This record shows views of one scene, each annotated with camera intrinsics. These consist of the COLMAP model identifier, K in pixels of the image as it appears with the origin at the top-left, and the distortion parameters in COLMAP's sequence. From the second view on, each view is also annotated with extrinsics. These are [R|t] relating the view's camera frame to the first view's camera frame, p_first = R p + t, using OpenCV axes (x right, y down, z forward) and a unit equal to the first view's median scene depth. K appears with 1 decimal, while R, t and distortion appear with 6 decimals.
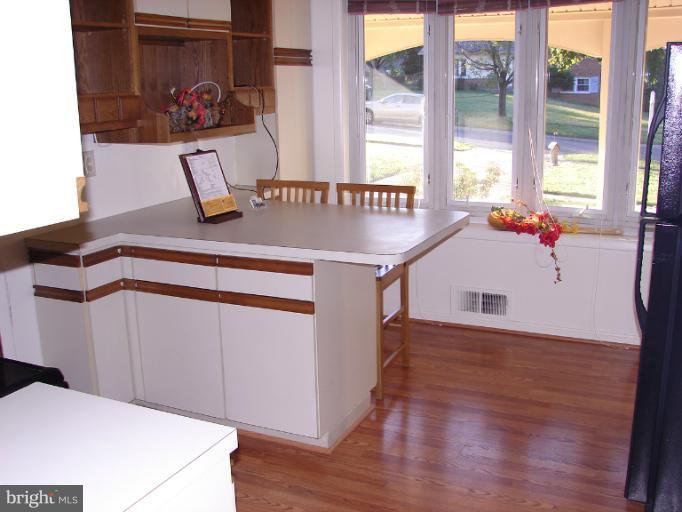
lens RADIAL K [[762.1, 0, 341.0], [0, 762.1, 256.0], [0, 0, 1]] dist [-0.218677, 0.308116]
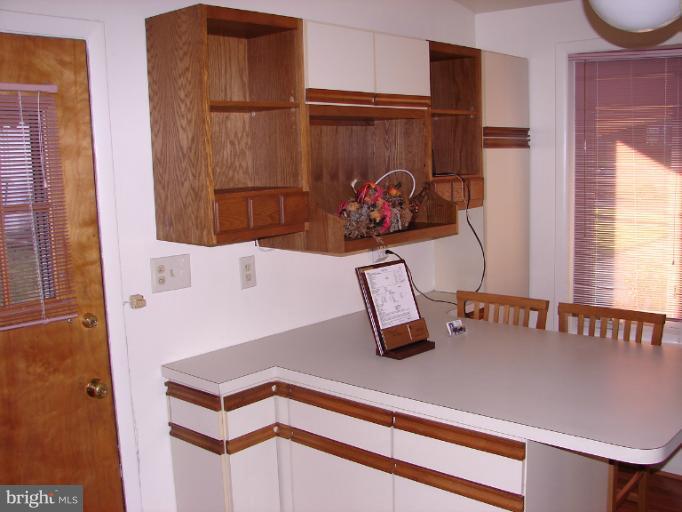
lens RADIAL K [[762.1, 0, 341.0], [0, 762.1, 256.0], [0, 0, 1]] dist [-0.218677, 0.308116]
pose [[0.962146, 0.028177, -0.271075, -0.014962], [-0.051421, 0.995545, -0.079031, -0.078367], [0.267641, 0.089979, 0.959308, 0.221776]]
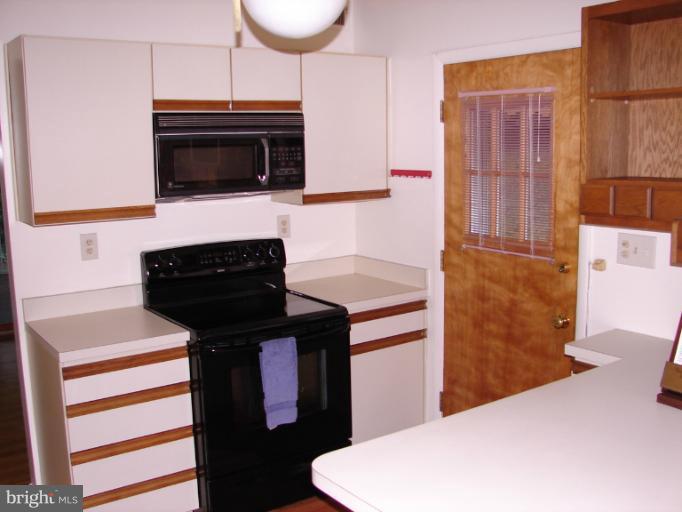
lens RADIAL K [[762.1, 0, 341.0], [0, 762.1, 256.0], [0, 0, 1]] dist [-0.218677, 0.308116]
pose [[-0.476119, 0.163074, -0.864128, 0.429220], [-0.173885, 0.945795, 0.274293, -0.258327], [0.862018, 0.280855, -0.421955, 0.921930]]
